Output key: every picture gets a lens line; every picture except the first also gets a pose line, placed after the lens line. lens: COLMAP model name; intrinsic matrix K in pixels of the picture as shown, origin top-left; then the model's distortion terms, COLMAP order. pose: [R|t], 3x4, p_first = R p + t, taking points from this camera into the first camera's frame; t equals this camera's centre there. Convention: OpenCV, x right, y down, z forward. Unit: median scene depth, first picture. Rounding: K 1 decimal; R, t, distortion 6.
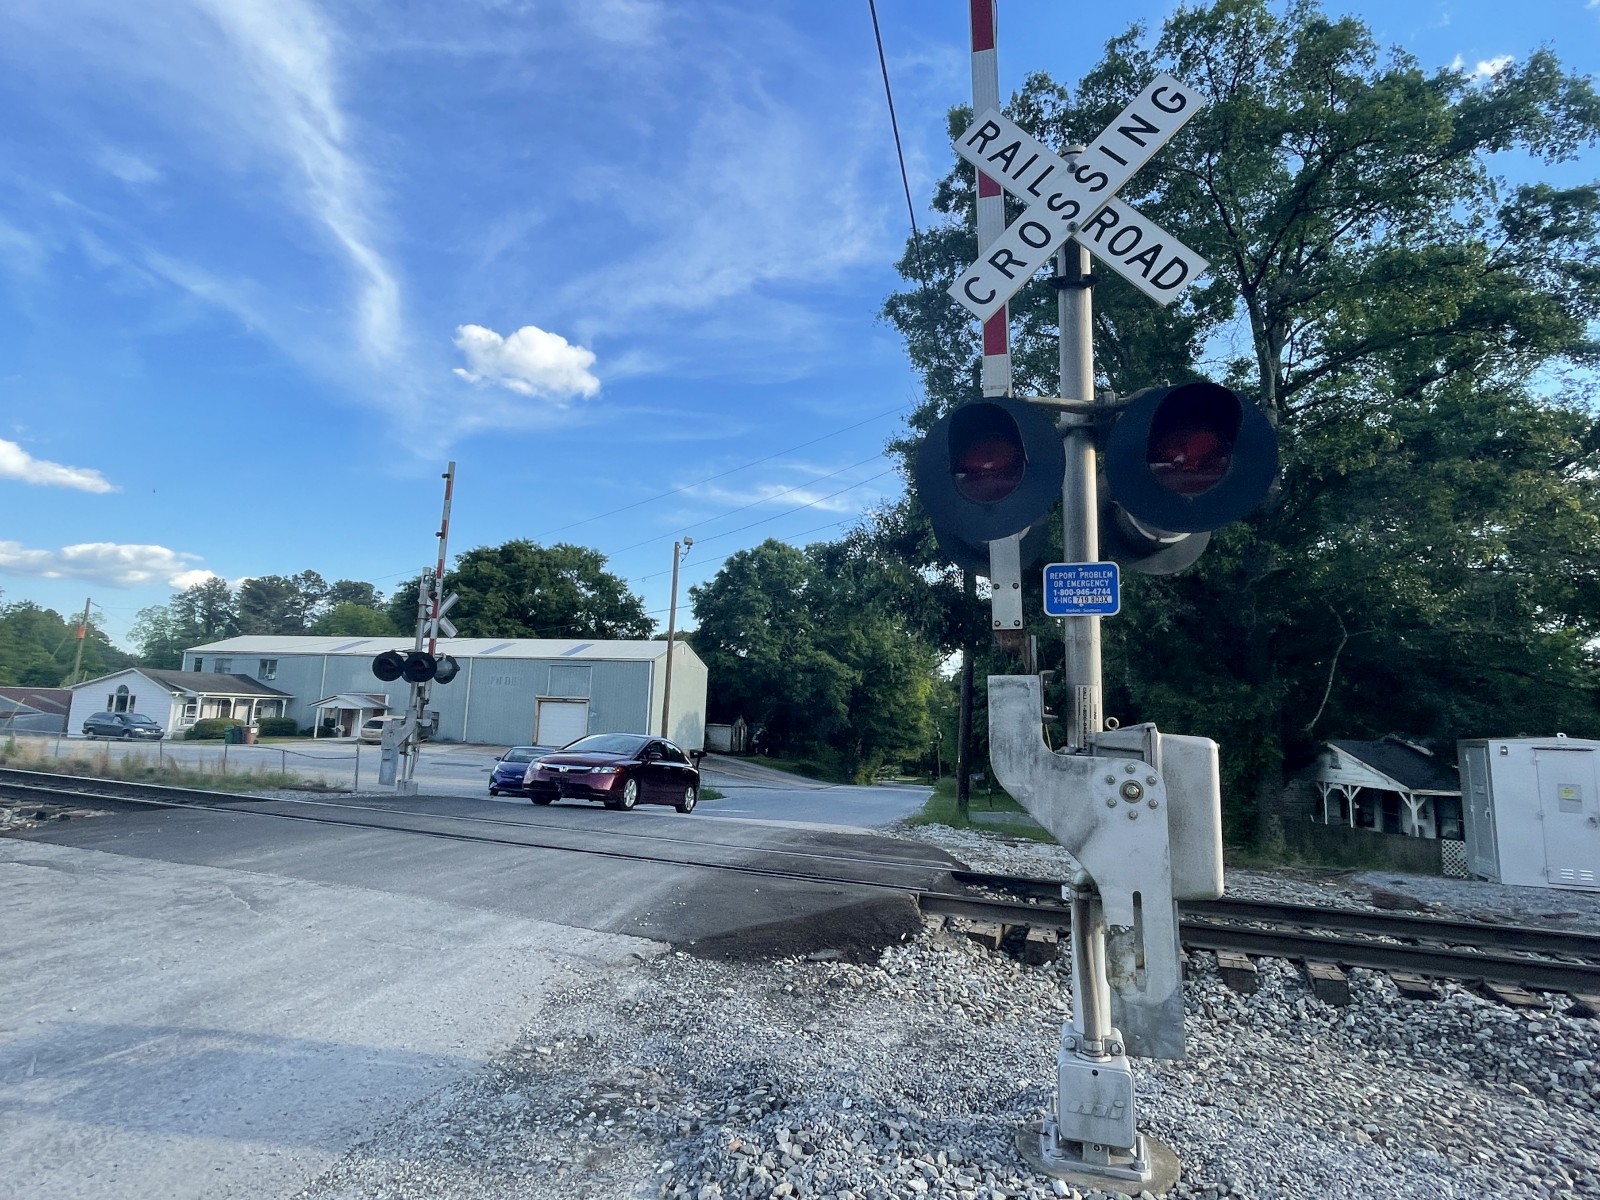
lens RADIAL K [[817.4, 0, 810.5], [0, 817.4, 600.5], [0, 0, 1]] dist [0.003299, -0.001769]
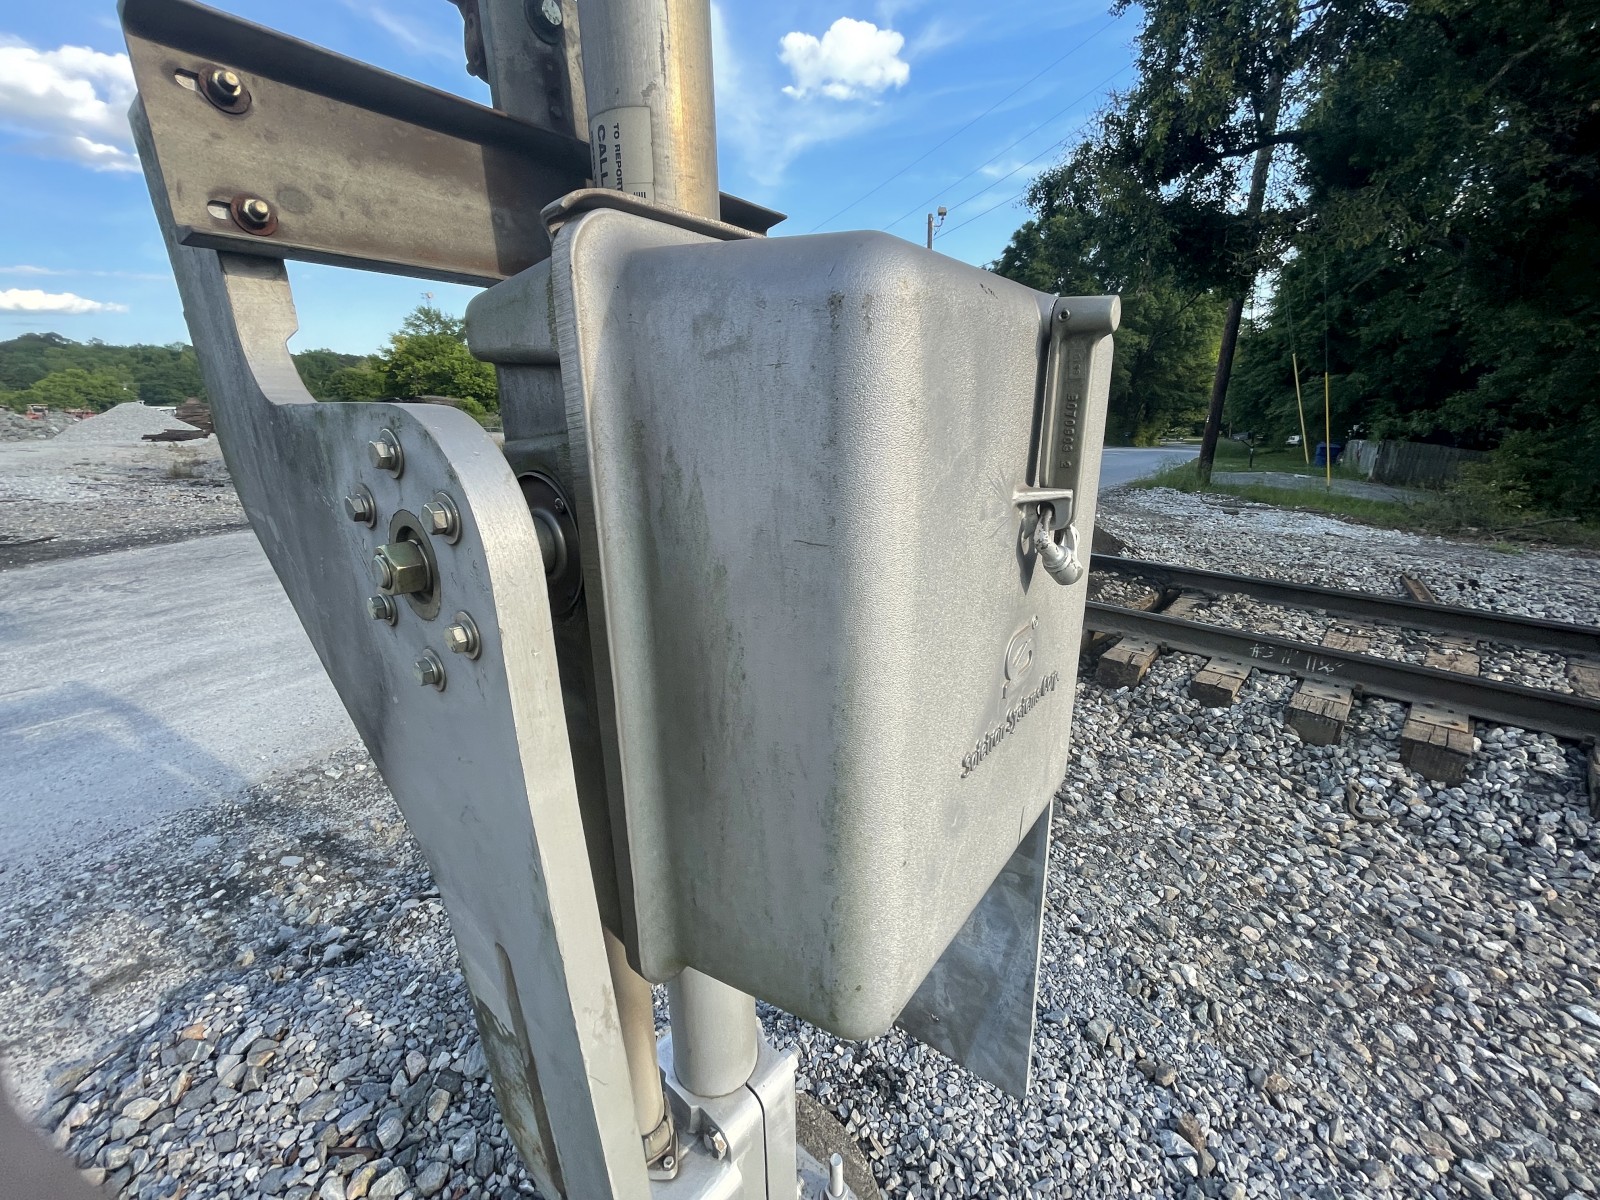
lens RADIAL K [[646.5, 0, 804.0], [0, 646.5, 594.5], [0, 0, 1]] dist [-0.006095, 0.000456]
pose [[0.910400, 0.062558, -0.408973, 0.118720], [0.117661, 0.908536, 0.400896, 0.040255], [0.396646, -0.413096, 0.819771, 0.195226]]
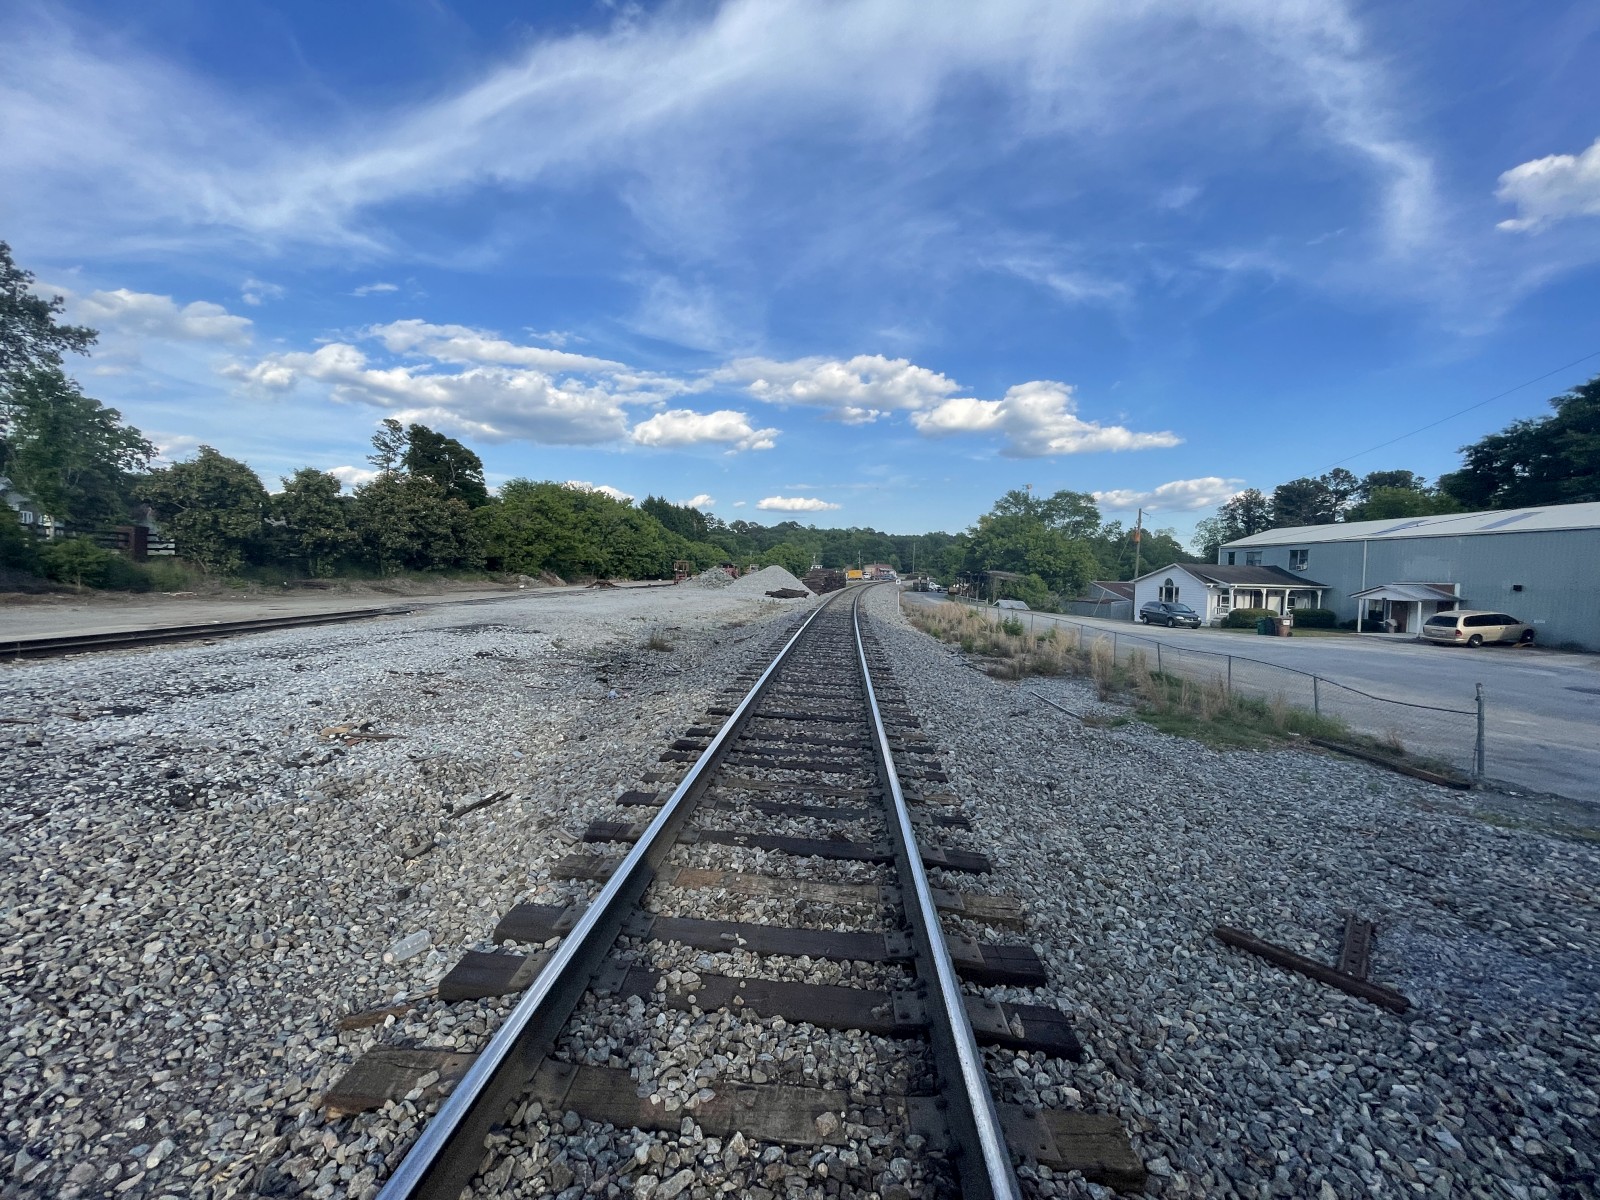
lens RADIAL K [[646.5, 0, 800.4], [0, 646.5, 622.0], [0, 0, 1]] dist [-0.006095, 0.000456]
pose [[0.315689, 0.041283, -0.947964, -0.617399], [0.118301, 0.989546, 0.082490, 0.123639], [0.941459, -0.138186, 0.307505, 0.998527]]
